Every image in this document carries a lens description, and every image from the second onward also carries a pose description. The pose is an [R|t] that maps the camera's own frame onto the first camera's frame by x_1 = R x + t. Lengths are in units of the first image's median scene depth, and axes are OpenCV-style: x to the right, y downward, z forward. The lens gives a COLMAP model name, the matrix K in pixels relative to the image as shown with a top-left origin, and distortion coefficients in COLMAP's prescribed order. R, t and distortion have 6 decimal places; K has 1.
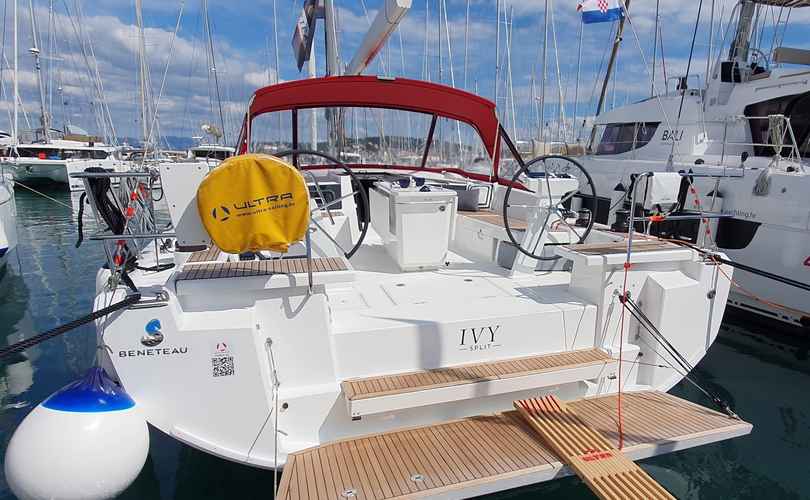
lens RADIAL K [[508.3, 0, 464.2], [0, 508.3, 277.7], [0, 0, 1]] dist [0.006880, 0.003669]
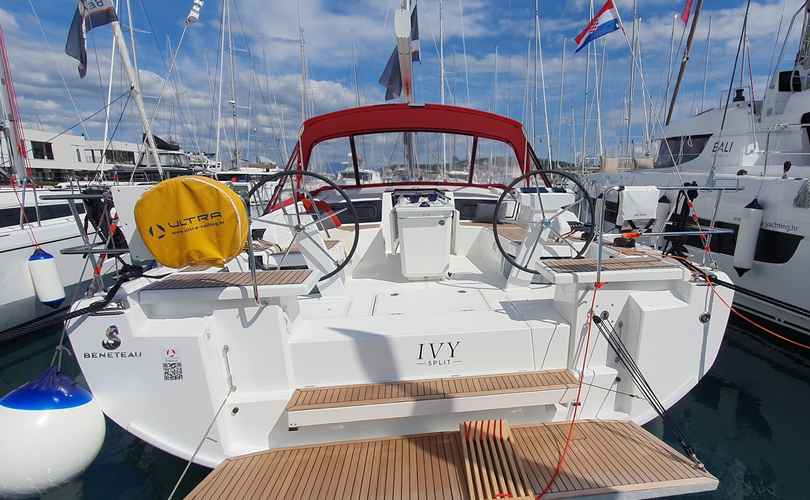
lens RADIAL K [[432.7, 0, 478.0], [0, 432.7, 262.9], [0, 0, 1]] dist [0.007157, -0.000419]
pose [[0.978563, 0.020129, -0.204961, 0.244973], [-0.026259, 0.999284, -0.027231, -0.033608], [0.204266, 0.032029, 0.978391, 0.155103]]
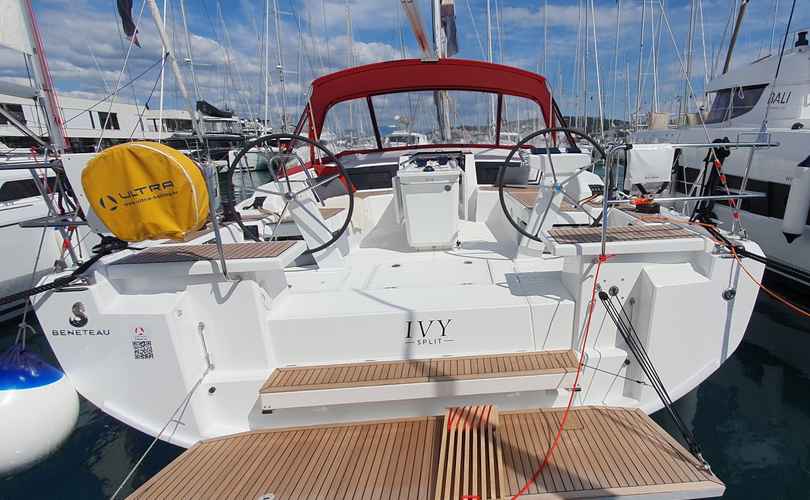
lens RADIAL K [[435.5, 0, 500.0], [0, 435.5, 250.7], [0, 0, 1]] dist [0.008403, 0.001253]
pose [[0.961631, 0.029669, -0.272739, 0.324053], [-0.022224, 0.999292, 0.030345, -0.048790], [0.273446, -0.023119, 0.961609, 0.244737]]
